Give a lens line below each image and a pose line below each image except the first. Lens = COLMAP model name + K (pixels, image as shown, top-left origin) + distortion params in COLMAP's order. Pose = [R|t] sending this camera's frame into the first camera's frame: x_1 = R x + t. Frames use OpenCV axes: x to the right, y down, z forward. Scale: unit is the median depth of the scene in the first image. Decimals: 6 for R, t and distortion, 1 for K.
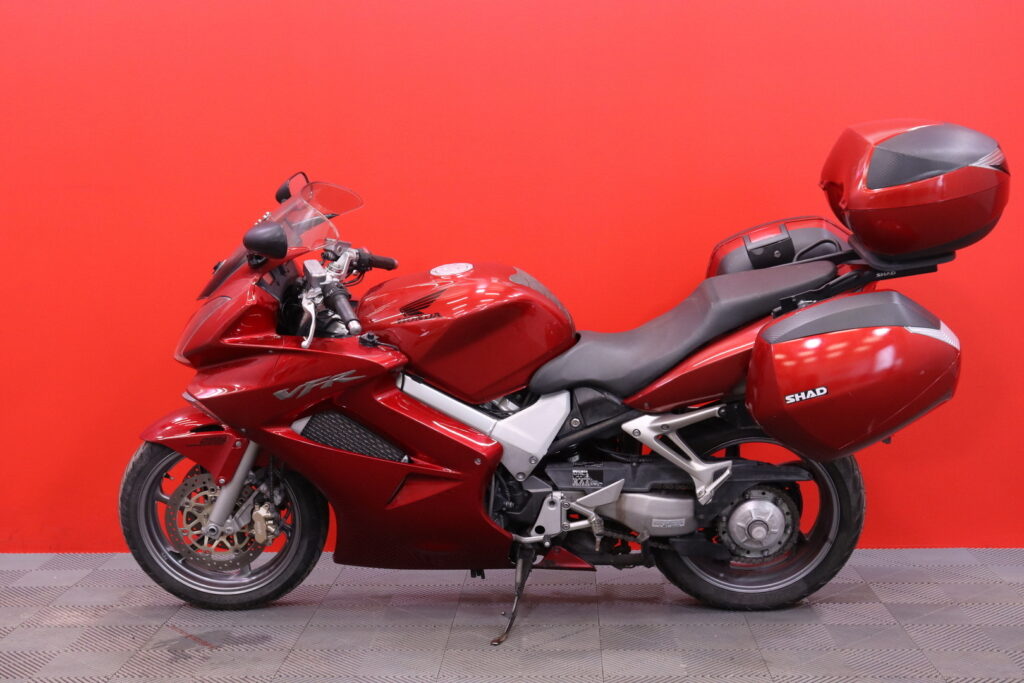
lens RADIAL K [[1312.8, 0, 512.1], [0, 1312.8, 335.9], [0, 0, 1]] dist [0.006340, 0.000000]
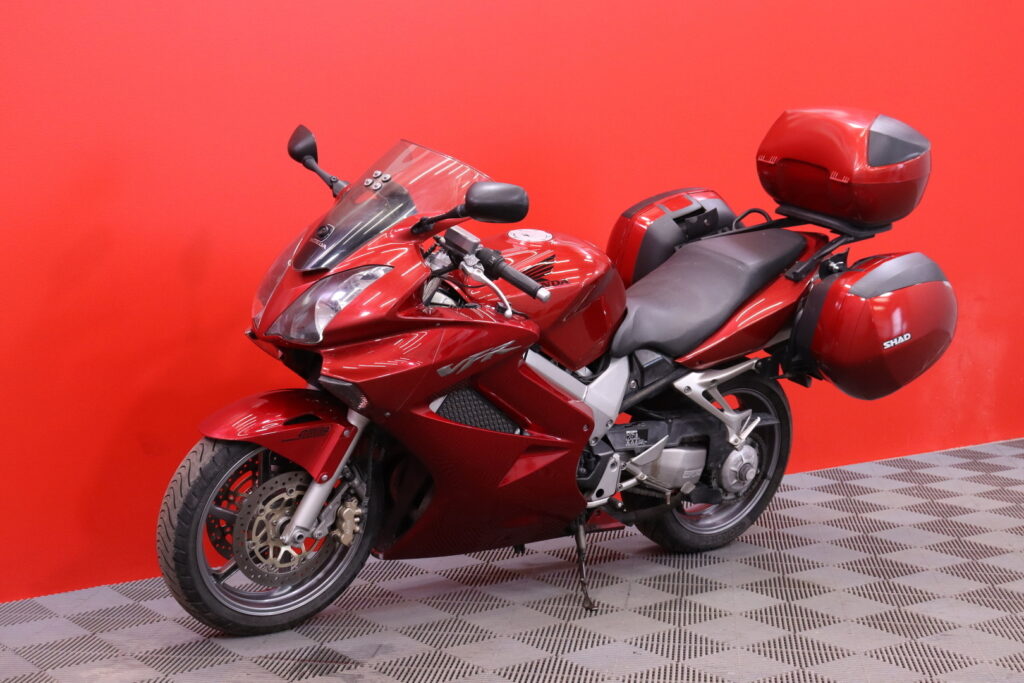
lens RADIAL K [[1557.3, 0, 514.5], [0, 1557.3, 344.2], [0, 0, 1]] dist [0.045878, 0.000000]
pose [[0.762069, -0.044828, 0.645942, -0.790439], [0.036651, 0.998988, 0.026090, -0.000981], [-0.646458, 0.003792, 0.762941, 0.122704]]
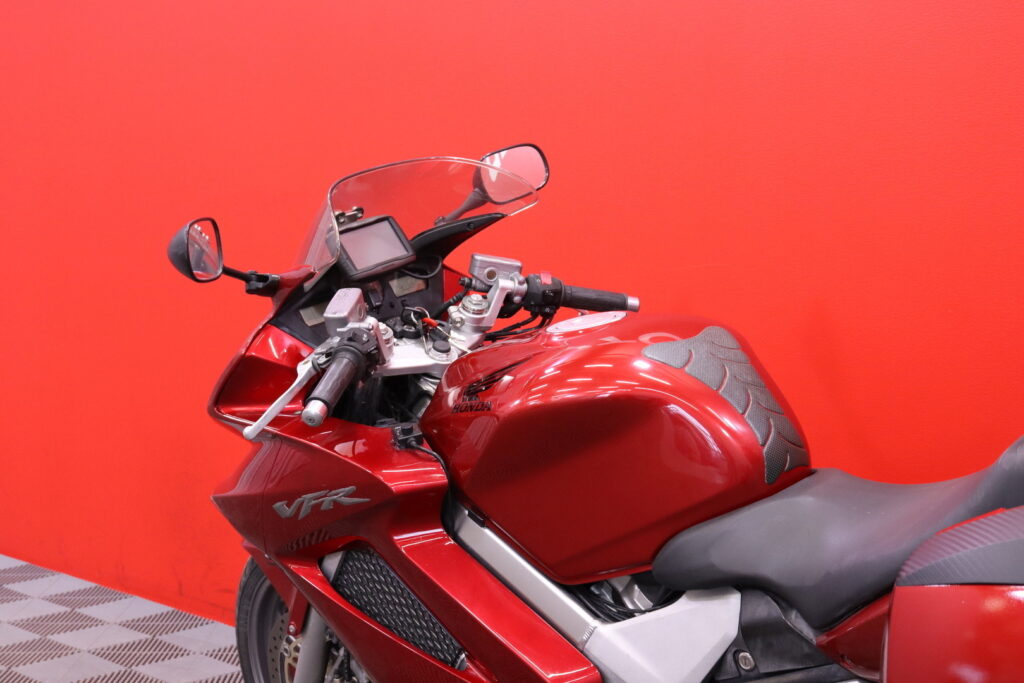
lens RADIAL K [[1557.3, 0, 511.0], [0, 1557.3, 342.1], [0, 0, 1]] dist [0.045878, 0.000000]
pose [[0.748417, 0.084024, -0.657884, 0.339988], [-0.093250, 0.995420, 0.021051, -0.052271], [0.656640, 0.045593, 0.752825, 0.496039]]
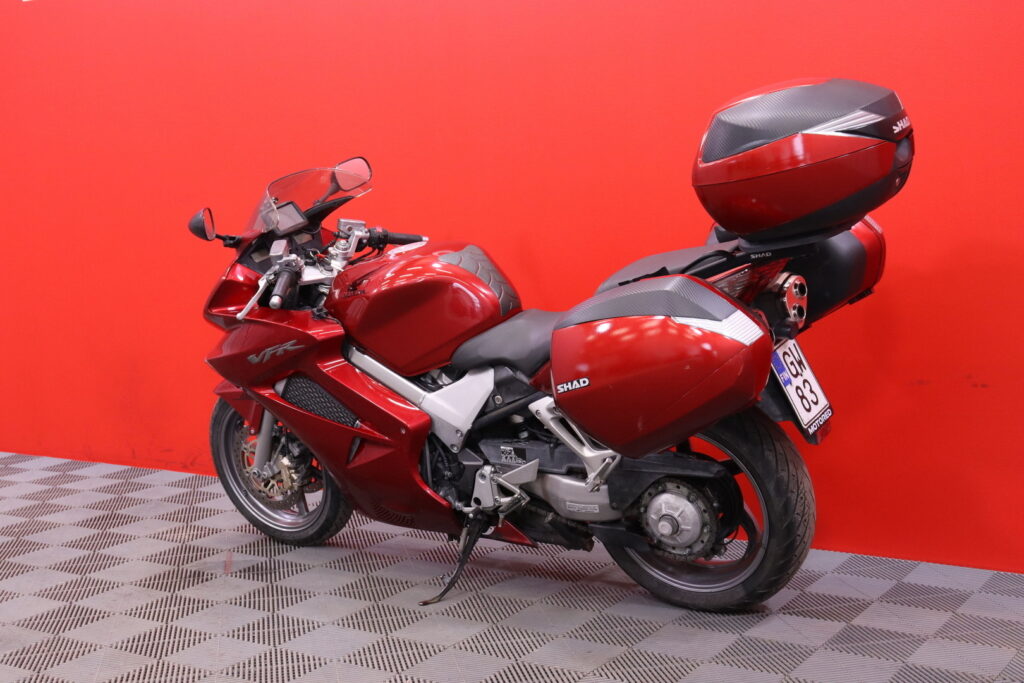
lens RADIAL K [[1312.8, 0, 510.9], [0, 1312.8, 338.7], [0, 0, 1]] dist [0.006340, 0.000000]
pose [[0.854205, 0.037707, -0.518567, 0.566054], [-0.018334, 0.998931, 0.042436, -0.023673], [0.519613, -0.026742, 0.853983, 0.135356]]
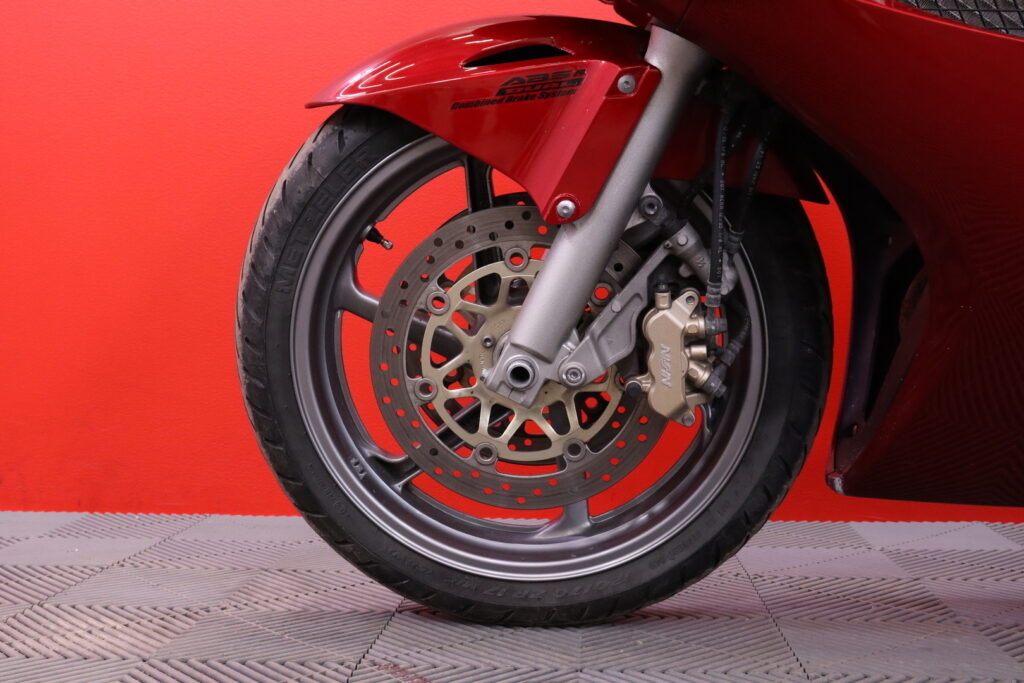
lens RADIAL K [[1189.7, 0, 505.2], [0, 1189.7, 341.1], [0, 0, 1]] dist [-0.054598, 0.000000]
pose [[0.999232, 0.014091, -0.036575, -0.223838], [-0.016642, 0.997380, -0.070405, 0.162978], [0.035487, 0.070960, 0.996848, 0.711170]]
